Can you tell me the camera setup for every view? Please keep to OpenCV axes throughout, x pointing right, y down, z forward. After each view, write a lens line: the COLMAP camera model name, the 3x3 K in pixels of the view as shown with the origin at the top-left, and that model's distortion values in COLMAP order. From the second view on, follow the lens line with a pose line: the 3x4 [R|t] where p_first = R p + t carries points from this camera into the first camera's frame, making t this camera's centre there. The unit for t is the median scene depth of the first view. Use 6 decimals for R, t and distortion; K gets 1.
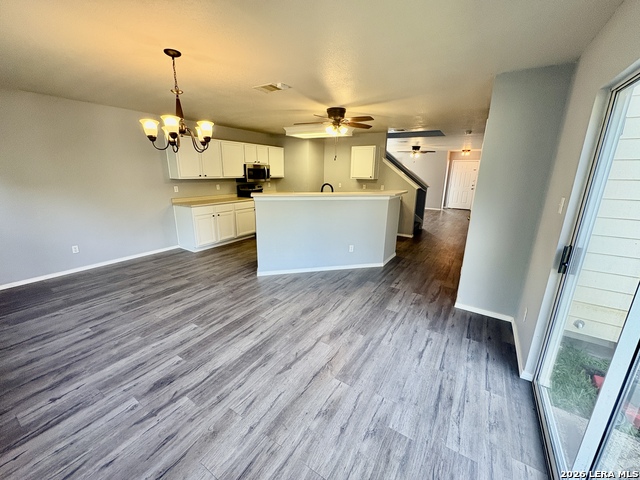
lens RADIAL K [[255.9, 0, 320.0], [0, 255.9, 240.0], [0, 0, 1]] dist [0.000429, 0.000018]
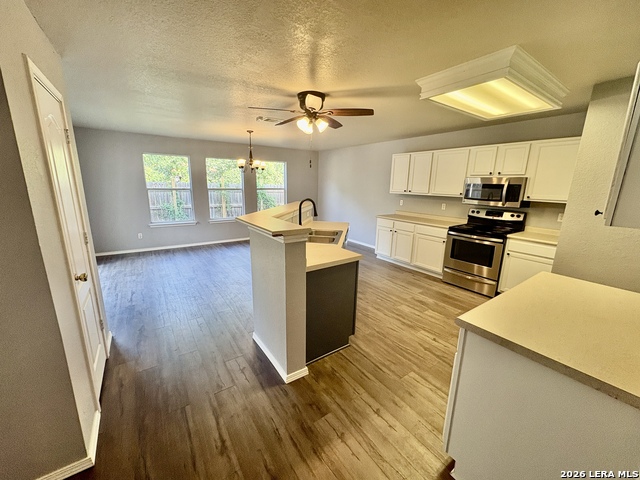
lens RADIAL K [[255.9, 0, 320.0], [0, 255.9, 240.0], [0, 0, 1]] dist [0.000429, 0.000018]
pose [[-0.381612, 0.182791, -0.906068, 0.584428], [-0.264165, 0.917798, 0.296417, -0.278070], [0.885770, 0.352468, -0.301956, 1.051504]]
